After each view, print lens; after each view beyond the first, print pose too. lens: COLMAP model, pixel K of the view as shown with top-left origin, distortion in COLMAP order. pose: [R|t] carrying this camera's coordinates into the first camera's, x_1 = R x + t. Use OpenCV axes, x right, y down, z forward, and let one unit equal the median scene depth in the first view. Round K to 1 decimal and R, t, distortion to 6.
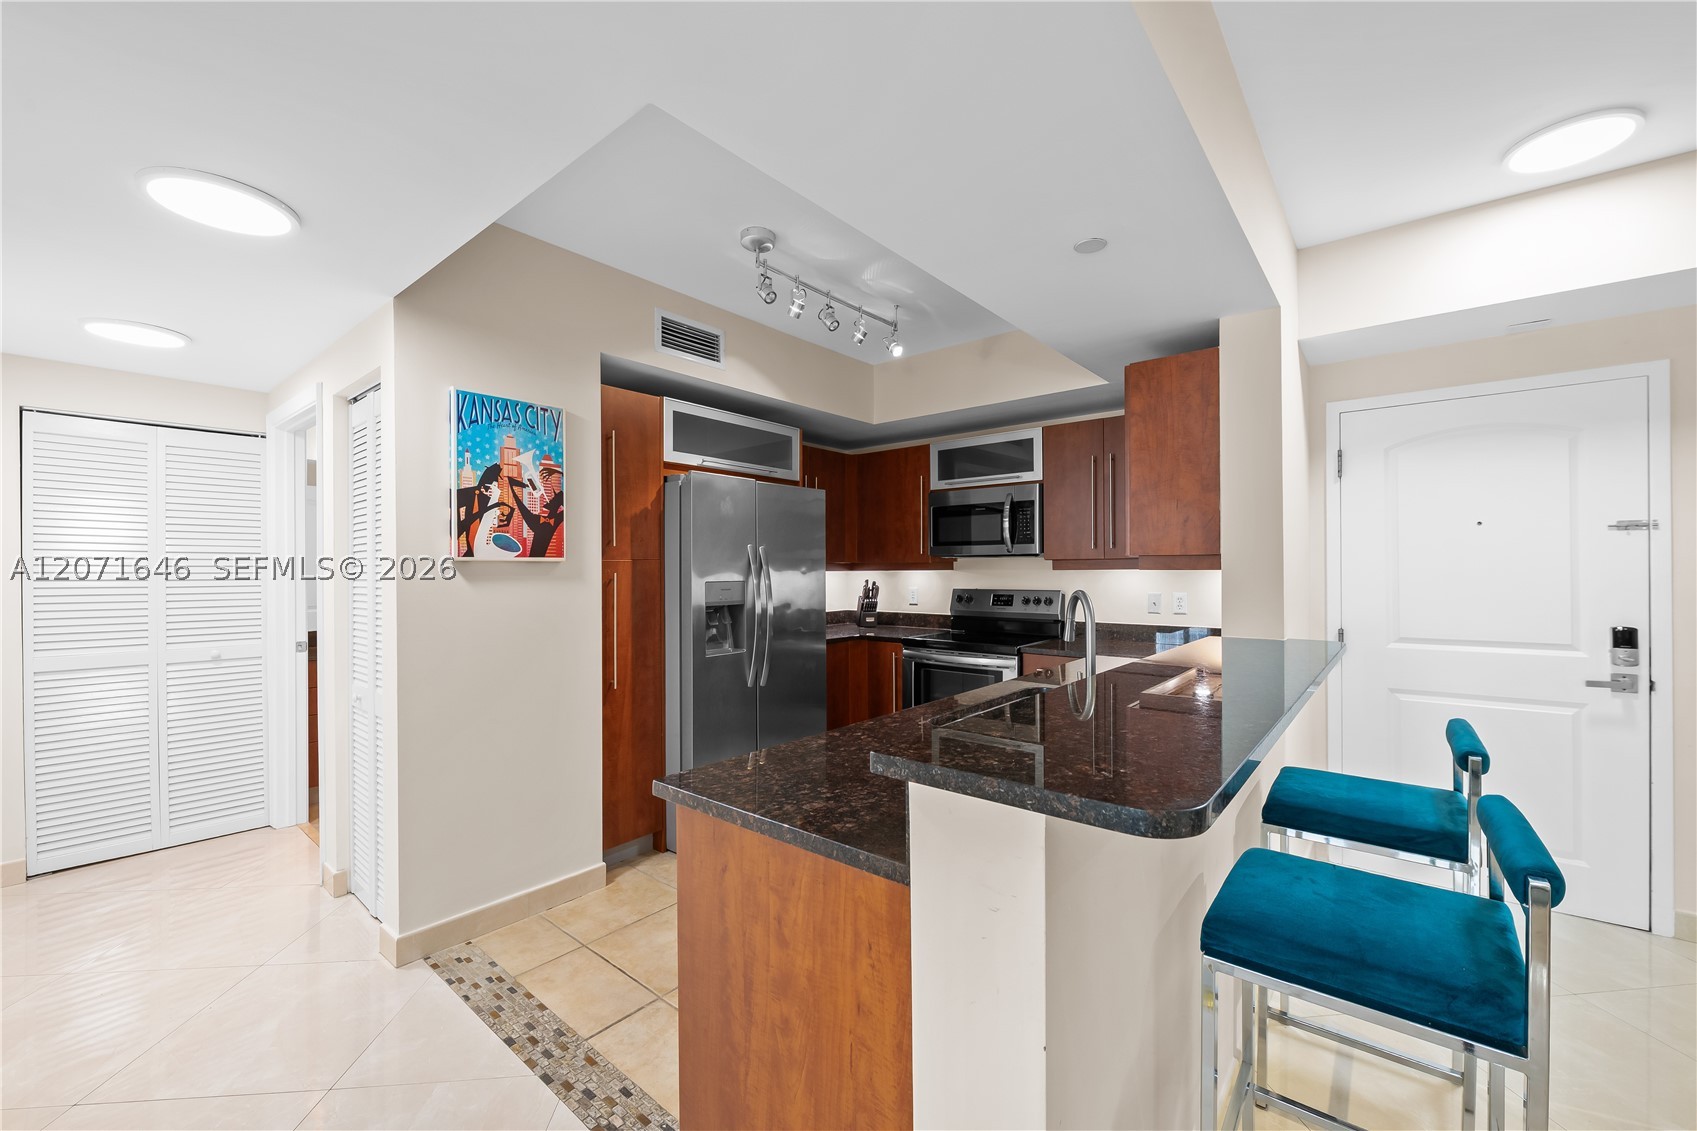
lens RADIAL K [[666.0, 0, 854.3], [0, 666.0, 564.5], [0, 0, 1]] dist [0.000660, -0.000678]
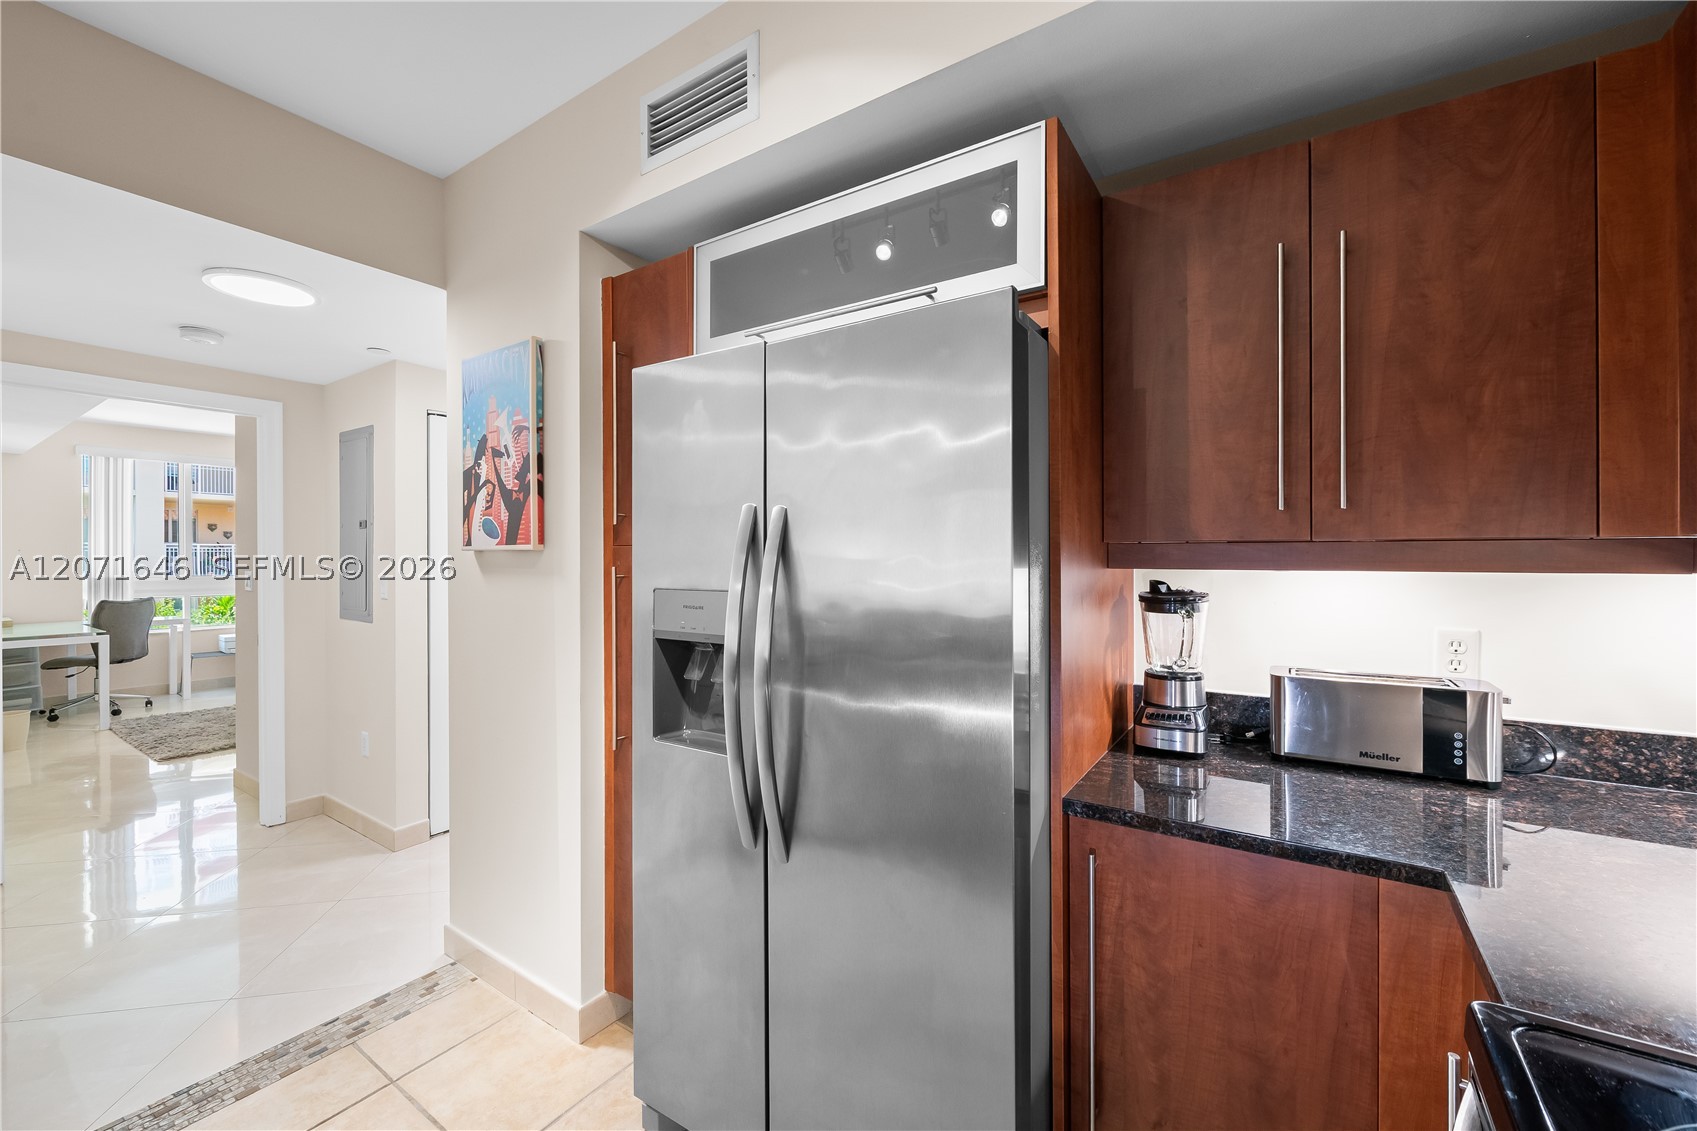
lens RADIAL K [[673.4, 0, 857.5], [0, 673.4, 562.6], [0, 0, 1]] dist [-0.000399, -0.000840]
pose [[0.098336, 0.005611, -0.995137, 0.339782], [0.002644, 0.999979, 0.005900, 0.006314], [0.995150, -0.003211, 0.098319, 1.325864]]
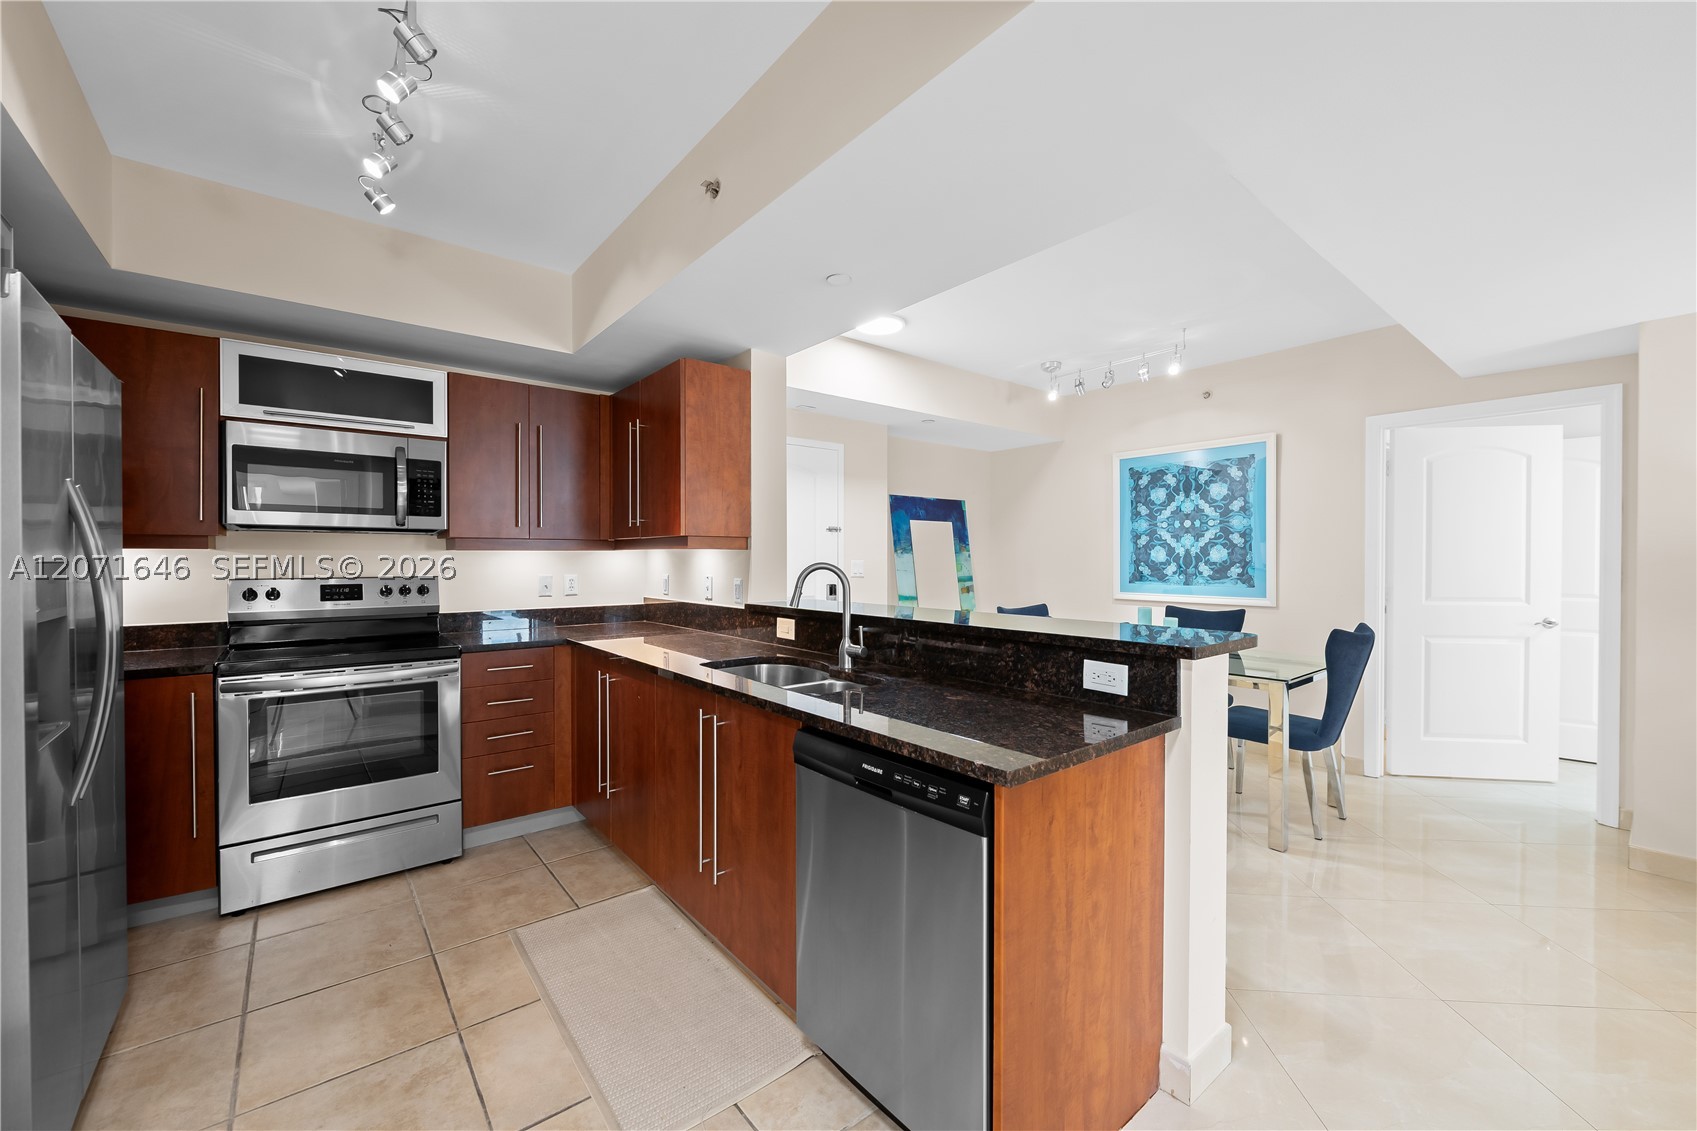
lens RADIAL K [[673.4, 0, 857.5], [0, 673.4, 562.6], [0, 0, 1]] dist [-0.000399, -0.000840]
pose [[0.194601, -0.001855, 0.980881, -0.625654], [-0.006384, 0.999975, 0.003158, 0.026367], [-0.980862, -0.006876, 0.194584, 0.534666]]
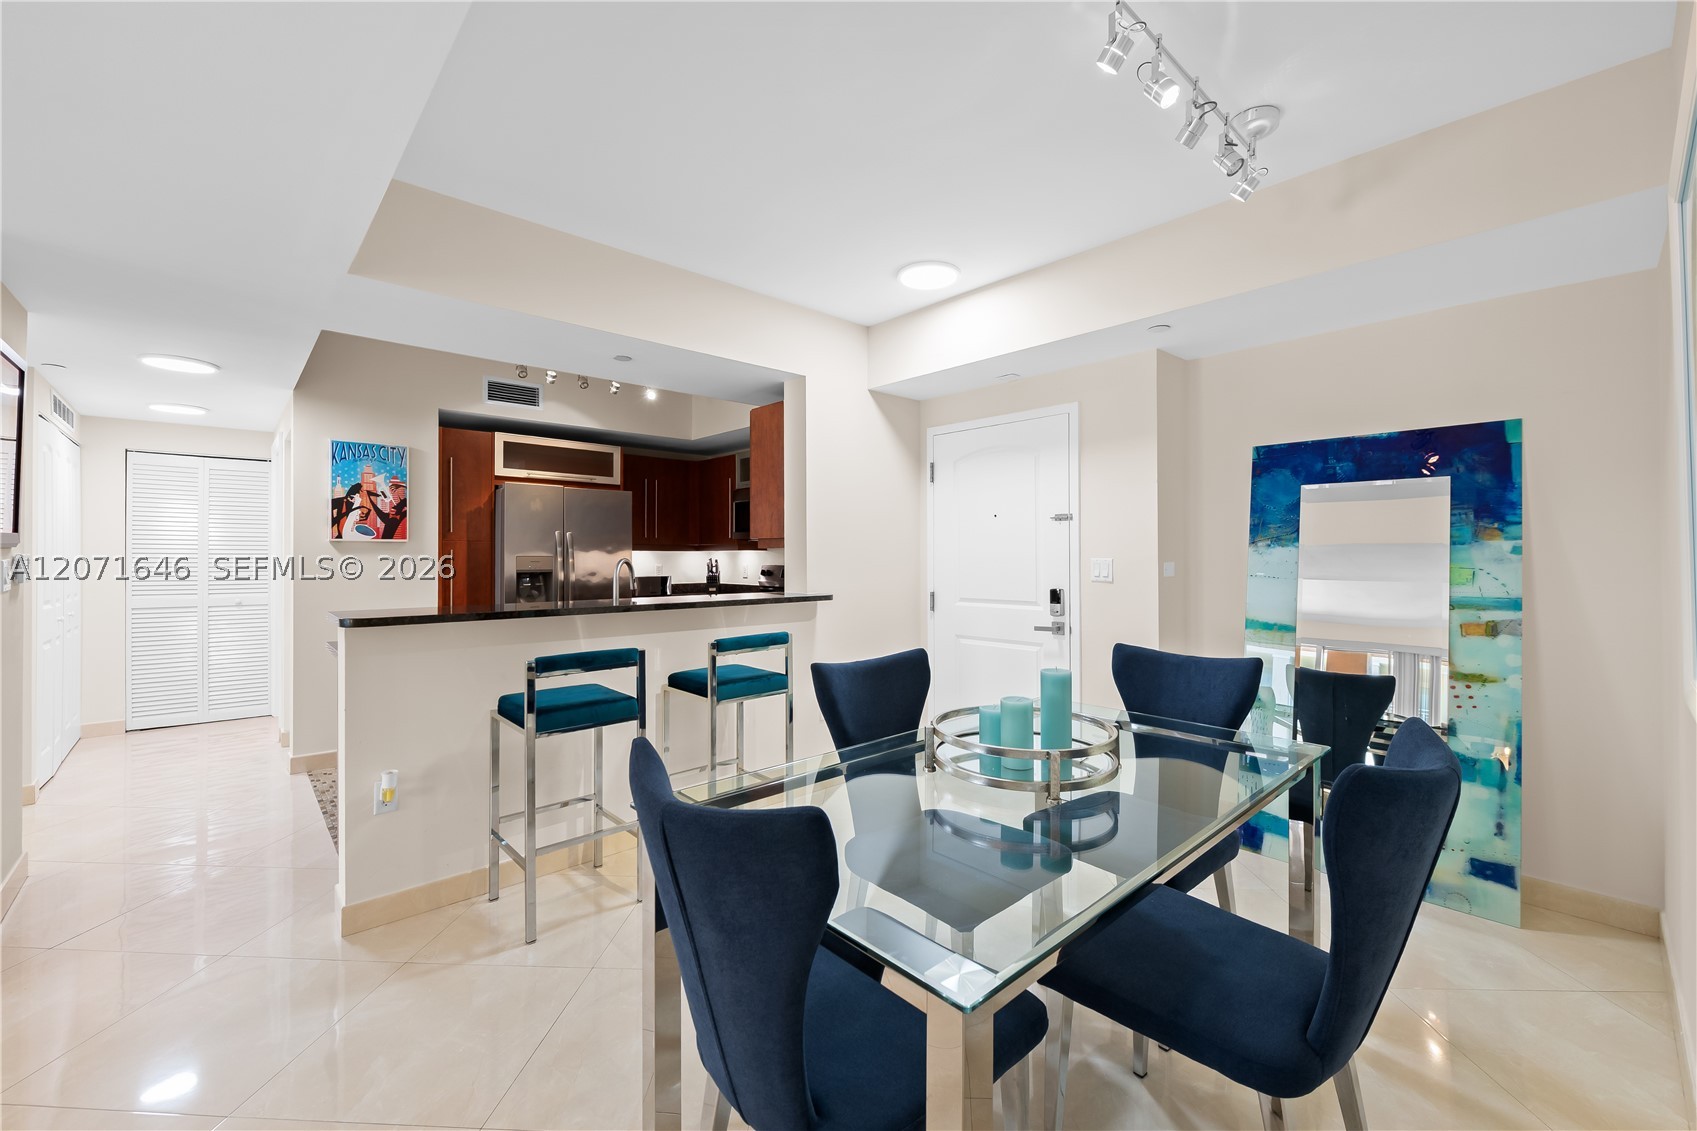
lens RADIAL K [[681.9, 0, 835.7], [0, 681.9, 545.9], [0, 0, 1]] dist [0.007216, 0.000002]
pose [[0.988565, 0.002531, -0.150771, 0.860932], [-0.003520, 0.999974, -0.006289, 0.012191], [0.150751, 0.006748, 0.988549, -0.487454]]
